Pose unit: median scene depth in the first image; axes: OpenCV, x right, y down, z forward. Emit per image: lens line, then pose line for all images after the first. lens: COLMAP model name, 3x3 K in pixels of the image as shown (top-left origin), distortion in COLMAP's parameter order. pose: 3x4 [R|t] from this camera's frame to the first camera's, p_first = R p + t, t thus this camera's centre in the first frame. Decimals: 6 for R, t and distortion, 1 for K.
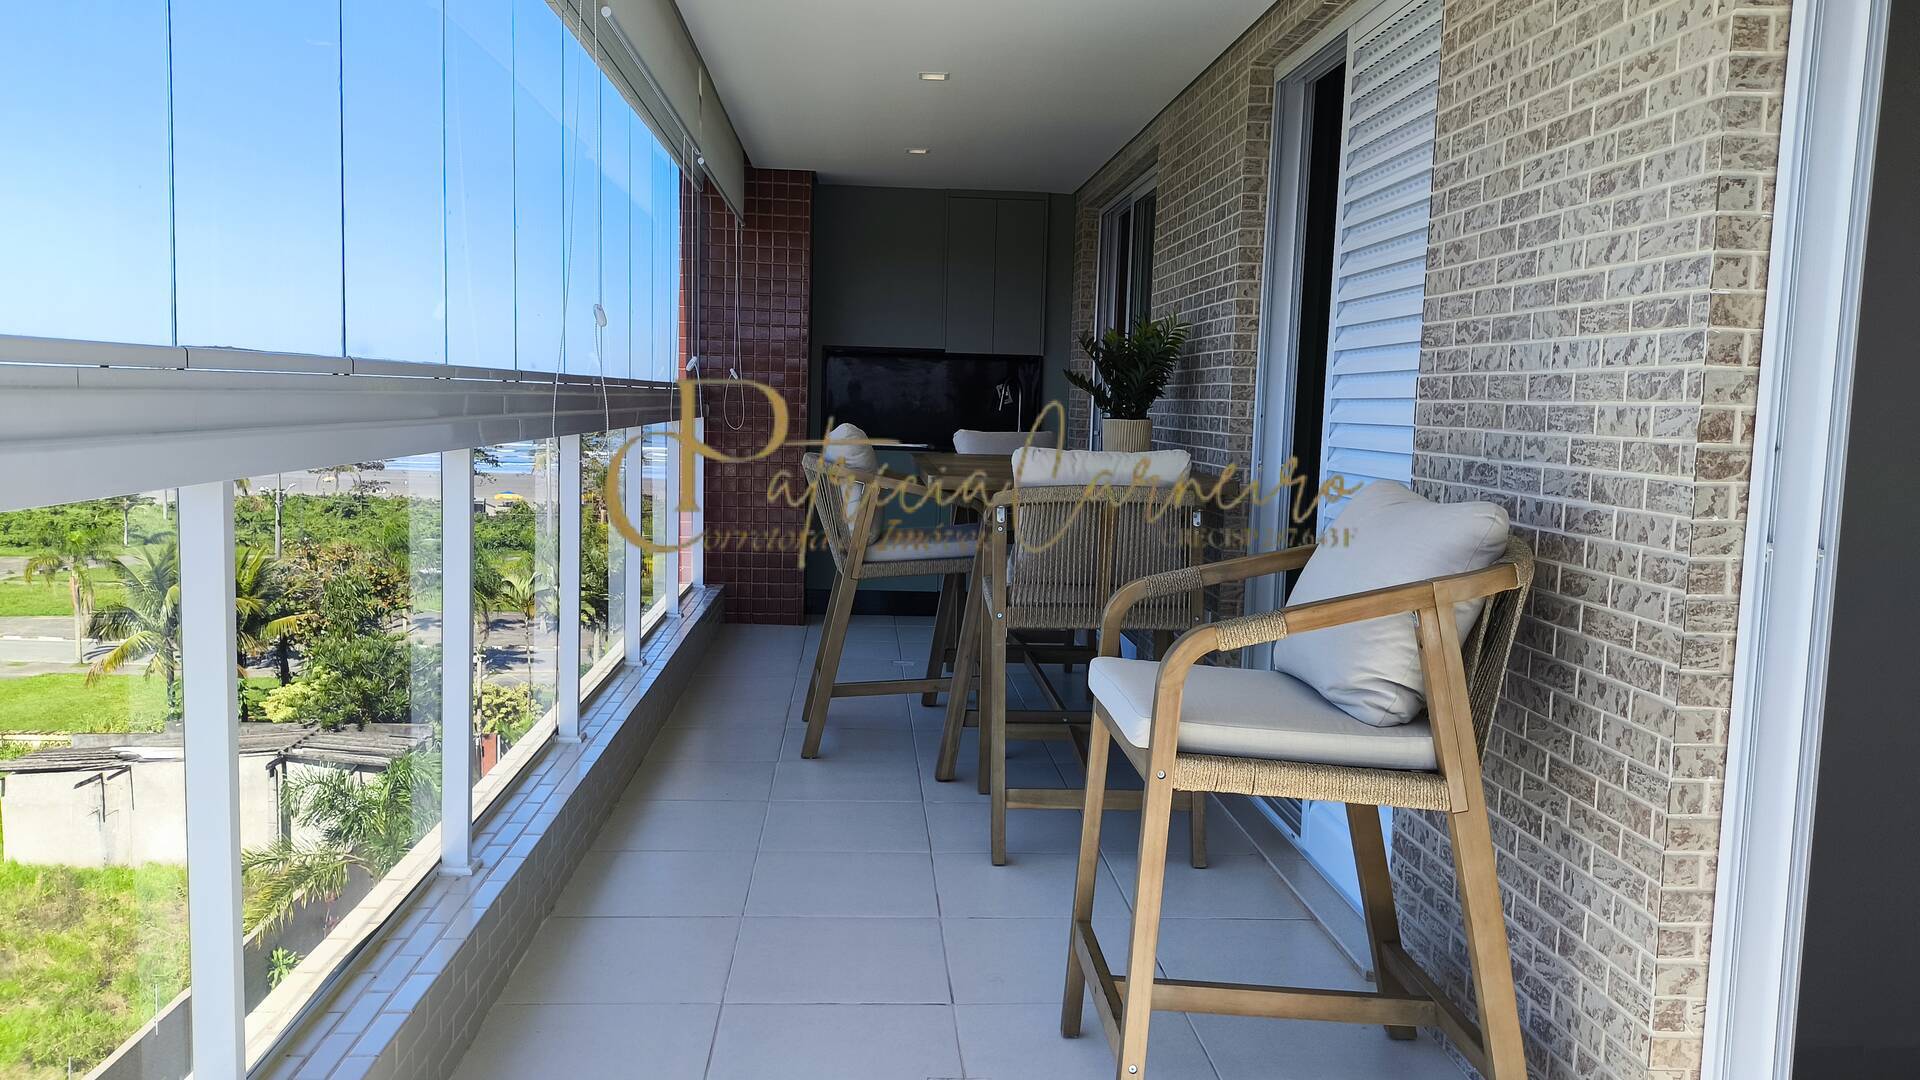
lens RADIAL K [[1426.7, 0, 963.3], [0, 1426.7, 546.3], [0, 0, 1]] dist [0.098474, -0.135424]
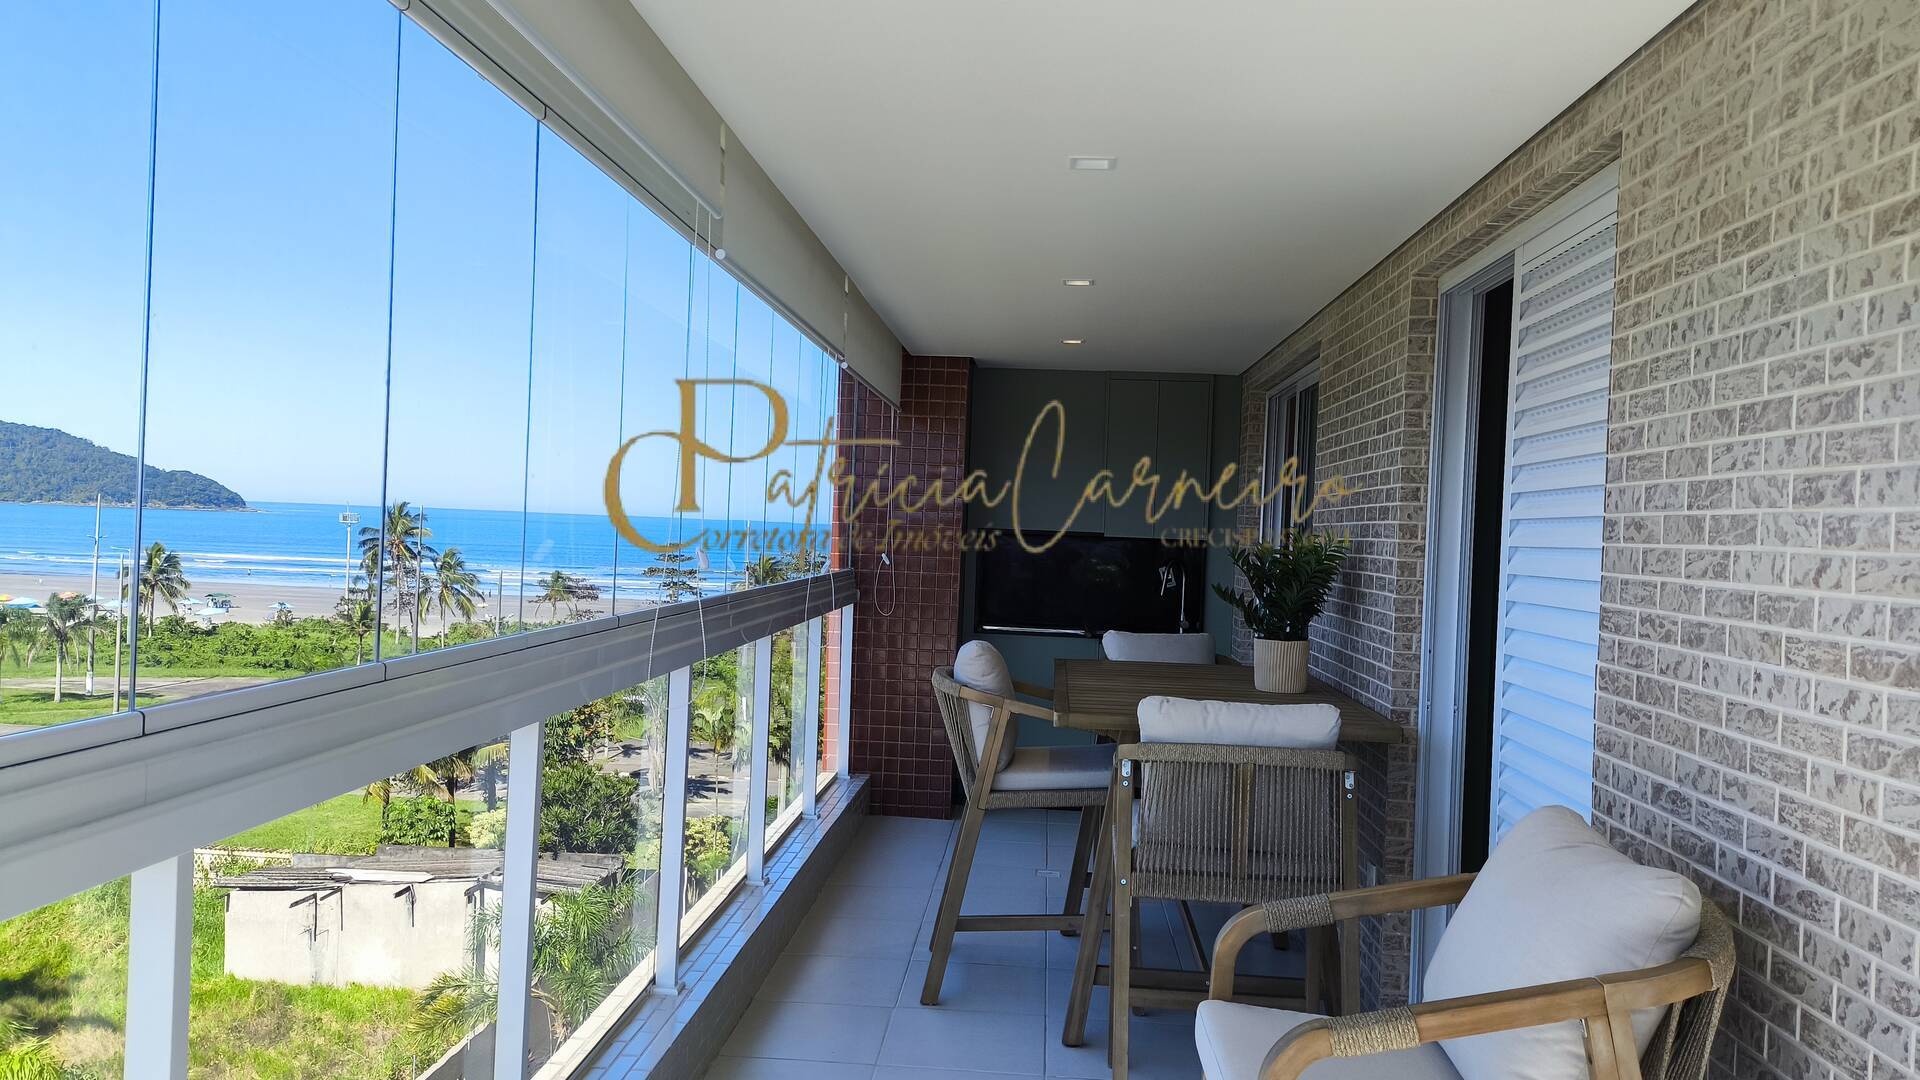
lens RADIAL K [[1426.7, 0, 963.3], [0, 1426.7, 546.3], [0, 0, 1]] dist [0.098474, -0.135424]
pose [[0.990911, 0.011060, -0.134063, 0.040241], [-0.023221, 0.995717, -0.089486, -0.071868], [0.132499, 0.091786, 0.986924, 0.065314]]
